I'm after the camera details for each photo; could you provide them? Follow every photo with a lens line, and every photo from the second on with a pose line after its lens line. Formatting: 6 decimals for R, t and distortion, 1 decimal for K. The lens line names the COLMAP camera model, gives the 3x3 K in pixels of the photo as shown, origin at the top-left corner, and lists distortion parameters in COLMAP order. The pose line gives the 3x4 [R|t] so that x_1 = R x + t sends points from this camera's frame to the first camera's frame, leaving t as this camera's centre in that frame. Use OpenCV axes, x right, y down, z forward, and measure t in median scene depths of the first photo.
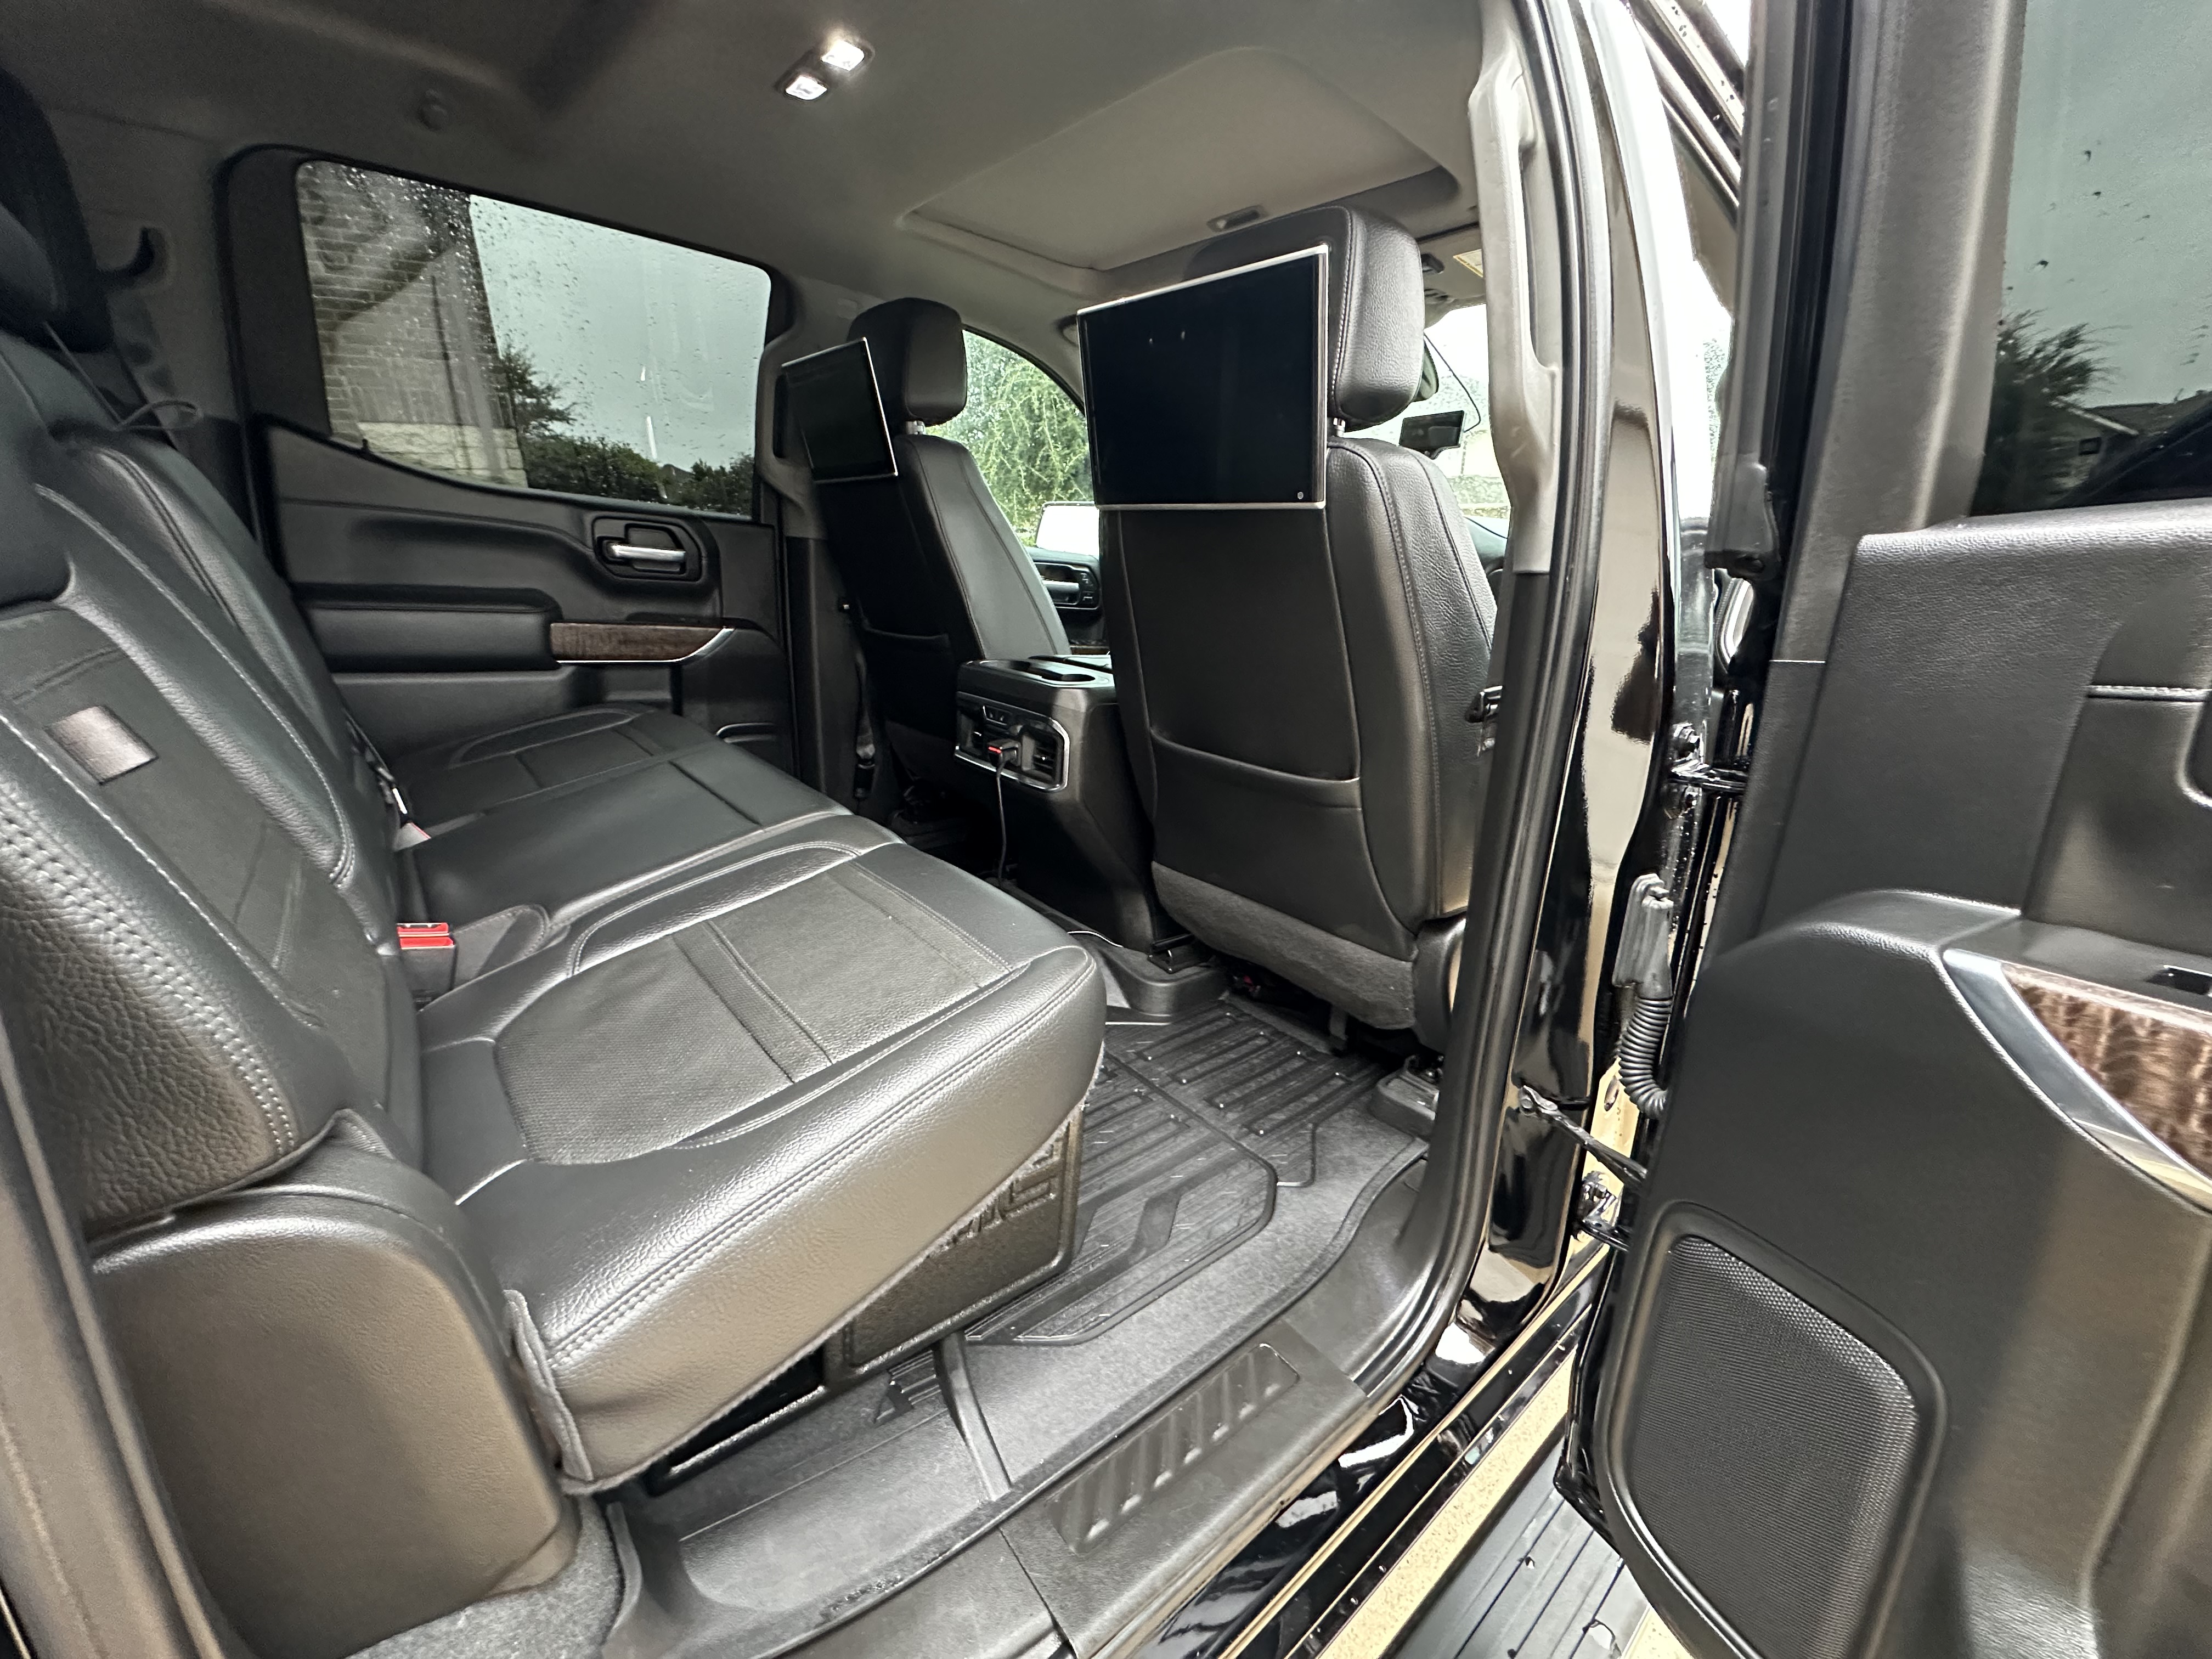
lens RADIAL K [[881.5, 0, 1106.0], [0, 881.5, 829.5], [0, 0, 1]] dist [-0.003860, -0.000061]
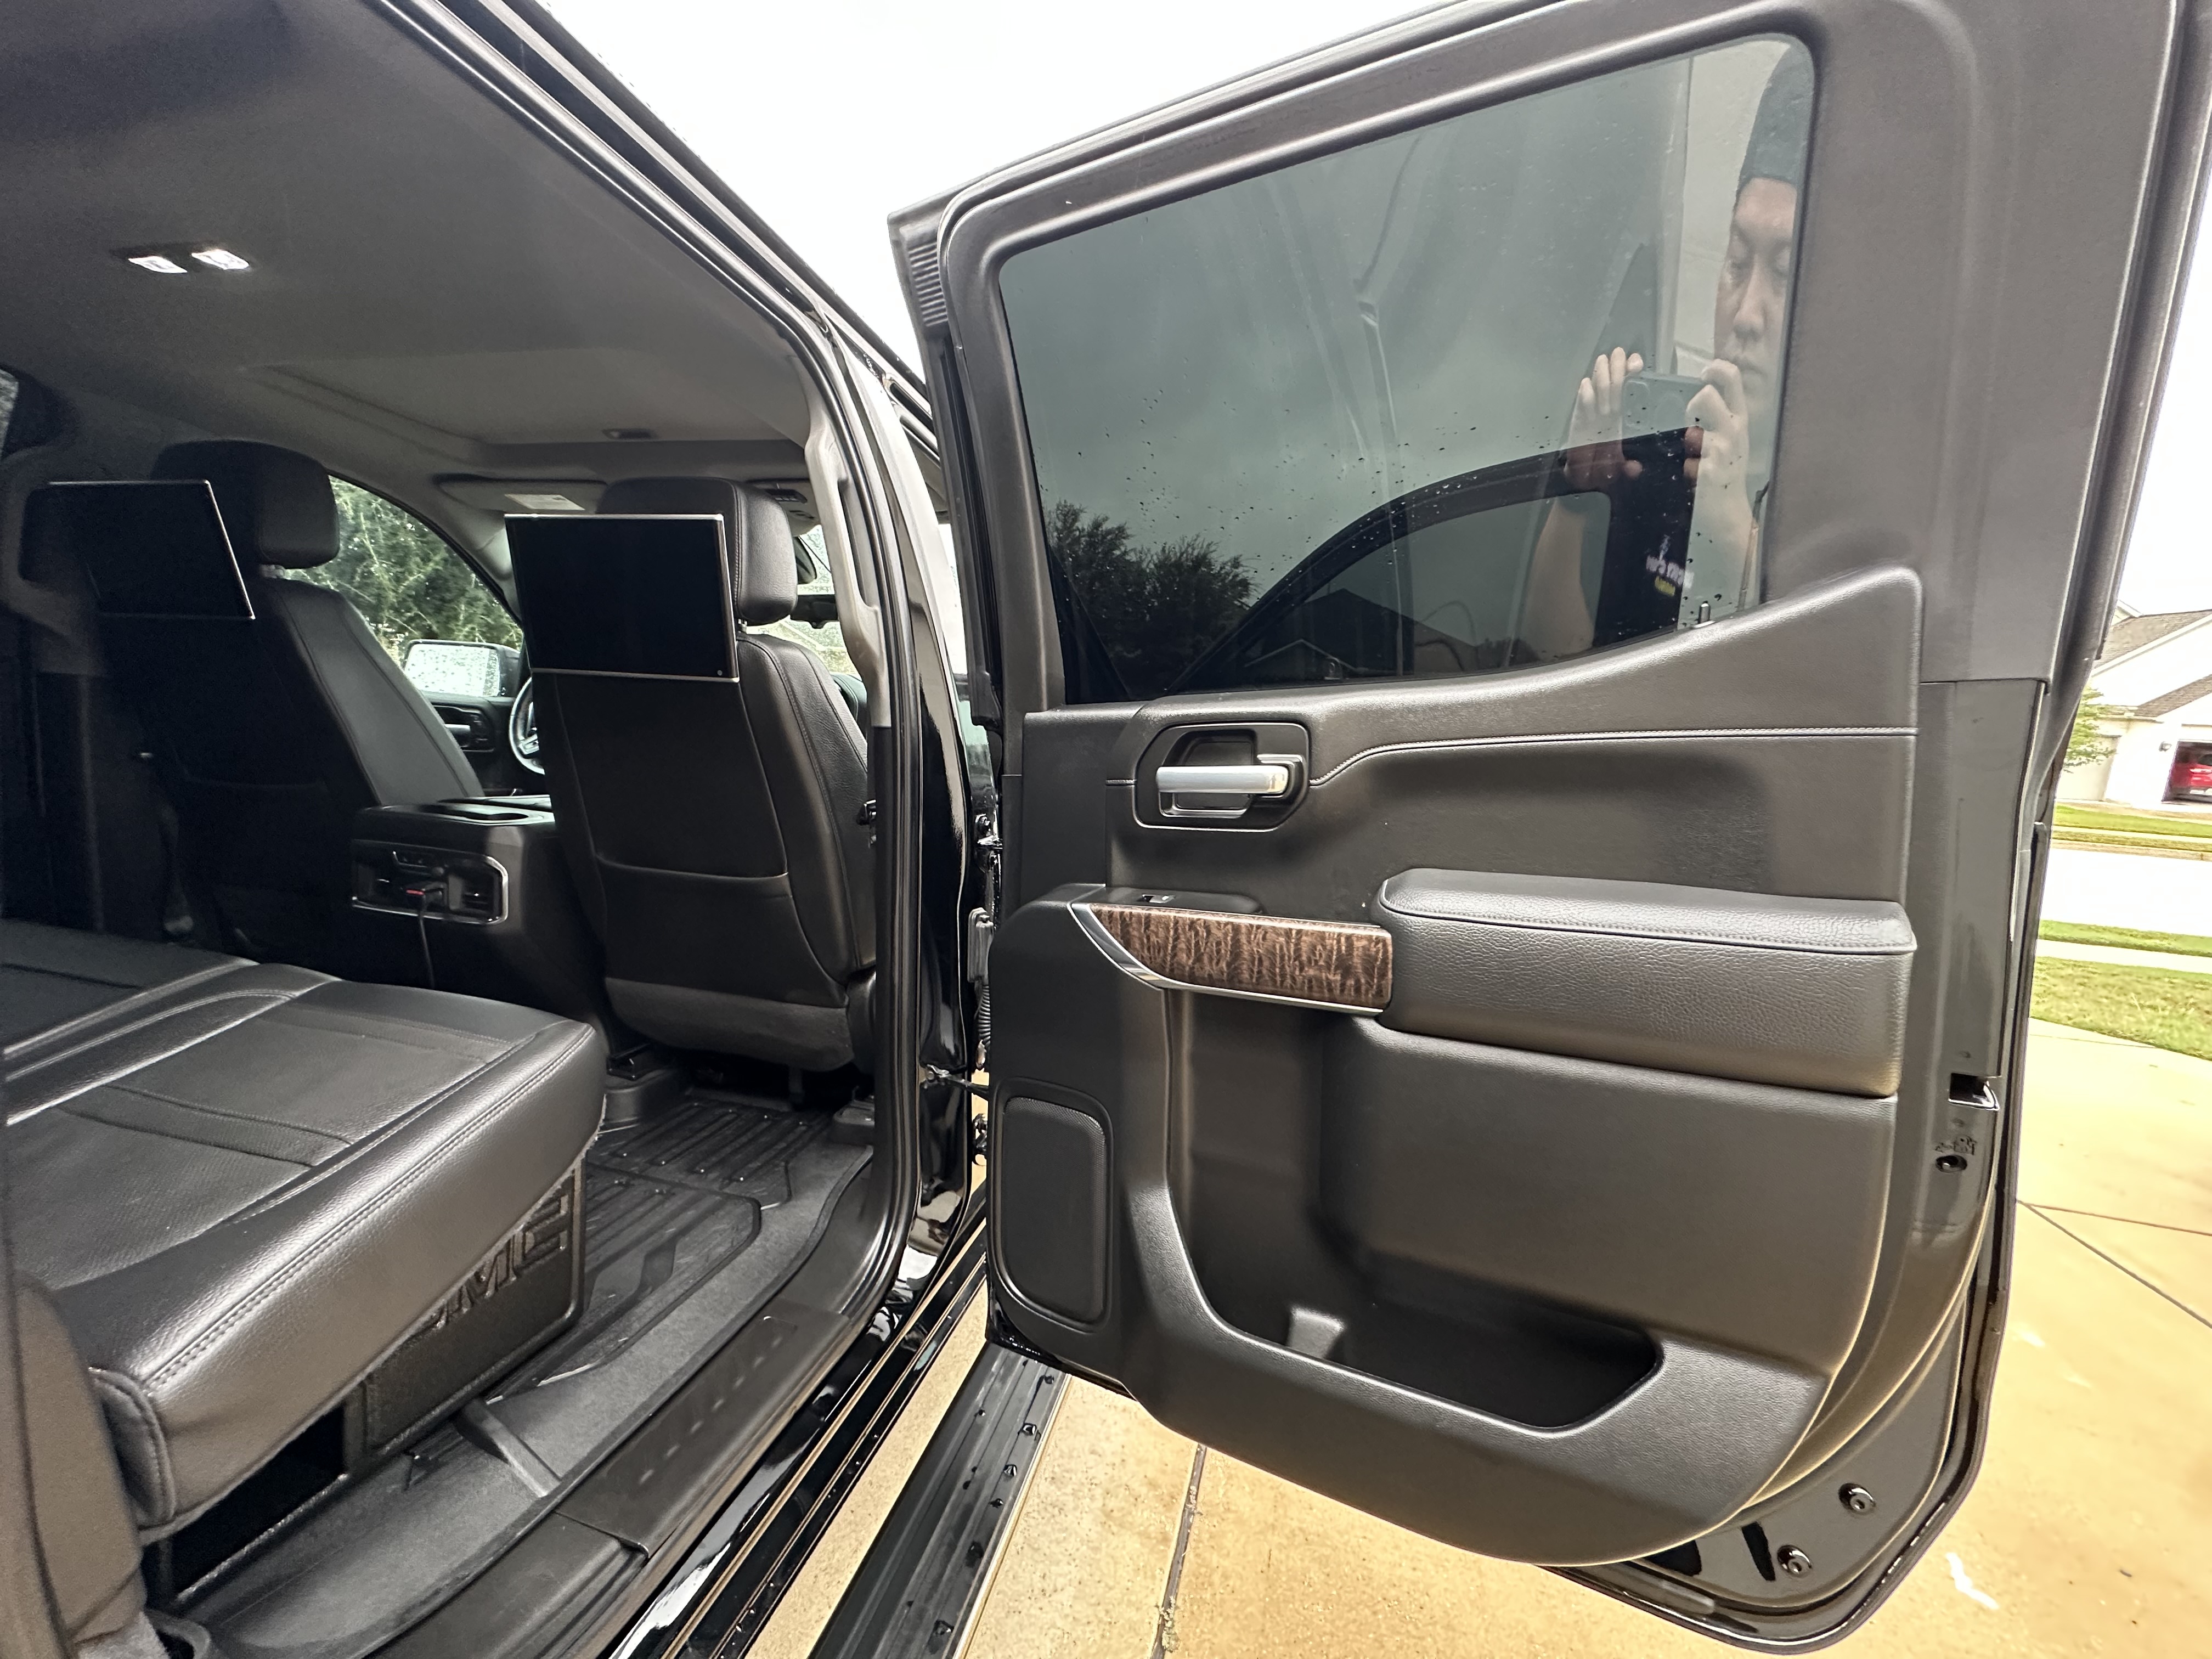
lens RADIAL K [[881.5, 0, 1106.0], [0, 881.5, 829.5], [0, 0, 1]] dist [-0.003860, -0.000061]
pose [[0.806668, -0.070838, 0.586744, -0.081300], [0.156202, 0.983042, -0.096066, 0.063345], [-0.569989, 0.169144, 0.804054, -0.285668]]
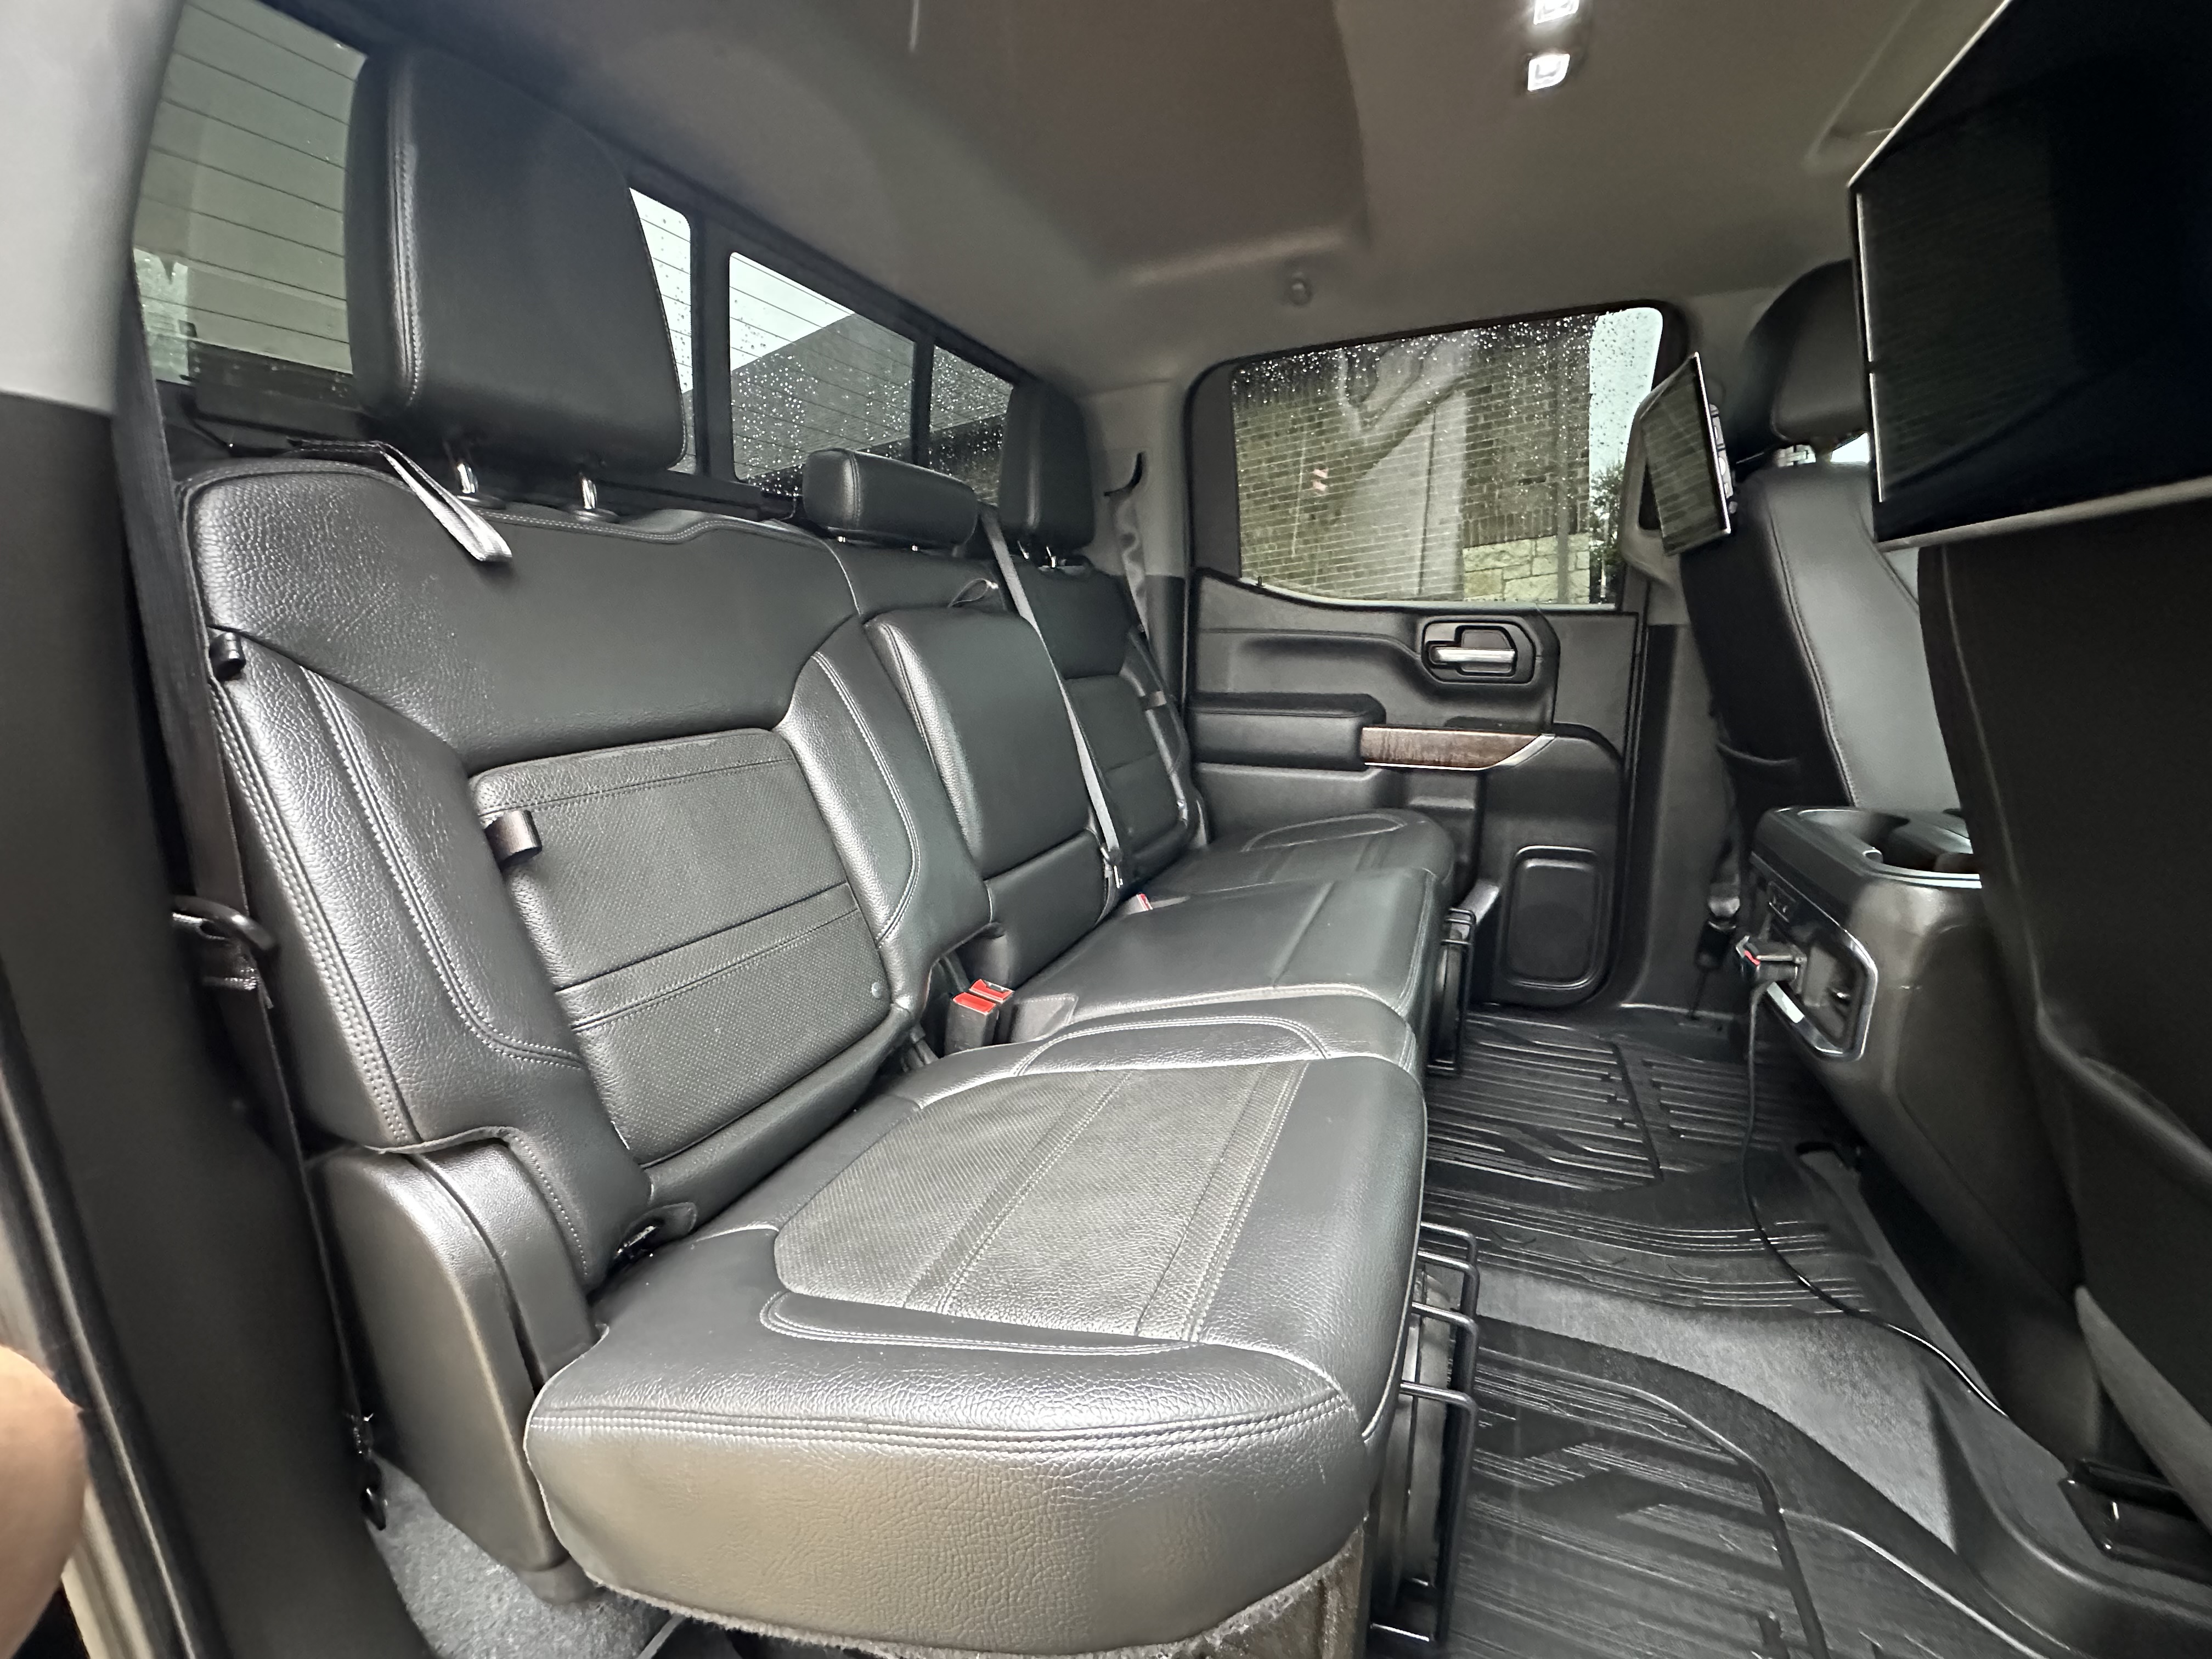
lens RADIAL K [[881.5, 0, 1106.0], [0, 881.5, 829.5], [0, 0, 1]] dist [-0.003860, -0.000061]
pose [[0.460137, 0.126232, -0.878828, 0.206903], [-0.209310, 0.977364, 0.030795, -0.111510], [0.862823, 0.169778, 0.476143, 0.346735]]
